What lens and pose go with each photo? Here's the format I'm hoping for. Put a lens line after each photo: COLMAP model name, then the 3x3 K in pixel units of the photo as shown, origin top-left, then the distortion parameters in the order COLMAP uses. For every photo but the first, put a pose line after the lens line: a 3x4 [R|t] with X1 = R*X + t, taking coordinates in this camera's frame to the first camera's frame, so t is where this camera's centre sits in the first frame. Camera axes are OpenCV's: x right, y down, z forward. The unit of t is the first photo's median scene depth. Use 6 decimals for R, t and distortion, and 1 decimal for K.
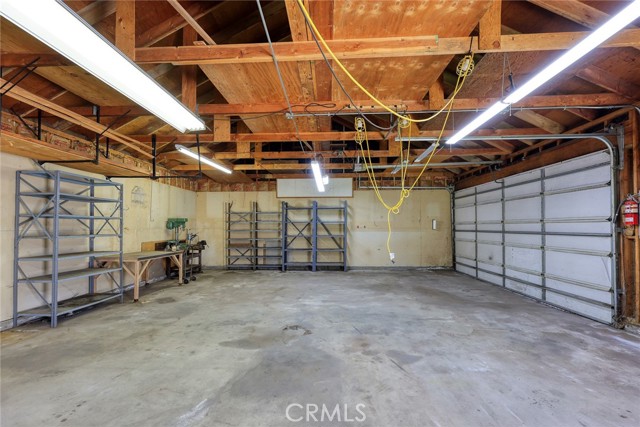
lens RADIAL K [[278.4, 0, 313.0], [0, 278.4, 224.1], [0, 0, 1]] dist [-0.002618, -0.000433]
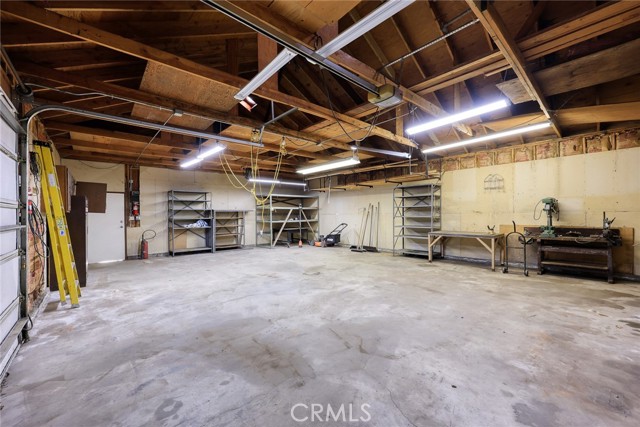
lens RADIAL K [[270.1, 0, 320.0], [0, 270.1, 214.4], [0, 0, 1]] dist [-0.002555, -0.000447]
pose [[-0.718051, 0.010446, -0.695912, 0.784050], [0.020754, 0.999764, -0.006407, 0.023243], [0.695681, -0.019043, -0.718098, 1.656011]]
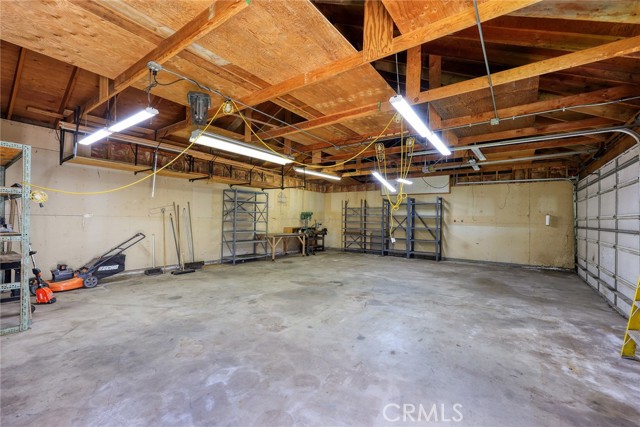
lens RADIAL K [[270.1, 0, 318.2], [0, 270.1, 217.9], [0, 0, 1]] dist [-0.002555, -0.000447]
pose [[0.841617, 0.014299, -0.539886, 0.508660], [-0.013284, 0.999895, 0.005774, -0.001083], [0.539912, 0.002312, 0.841718, -0.265726]]
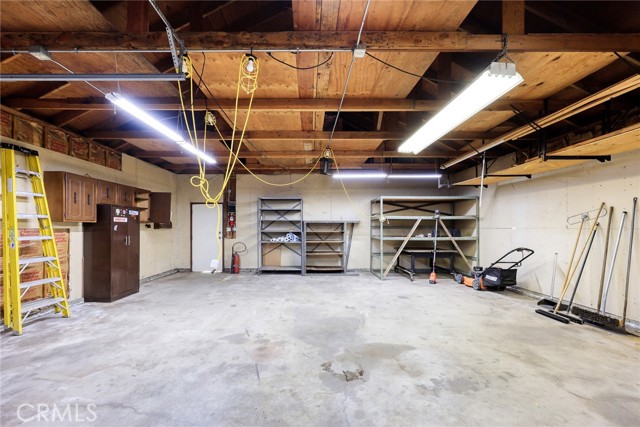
lens RADIAL K [[270.1, 0, 300.7], [0, 270.1, 226.4], [0, 0, 1]] dist [-0.002555, -0.000447]
pose [[-0.999660, 0.000185, -0.026064, 0.050500], [0.000596, 0.999875, -0.015771, 0.019932], [0.026058, -0.015781, -0.999536, 1.255775]]
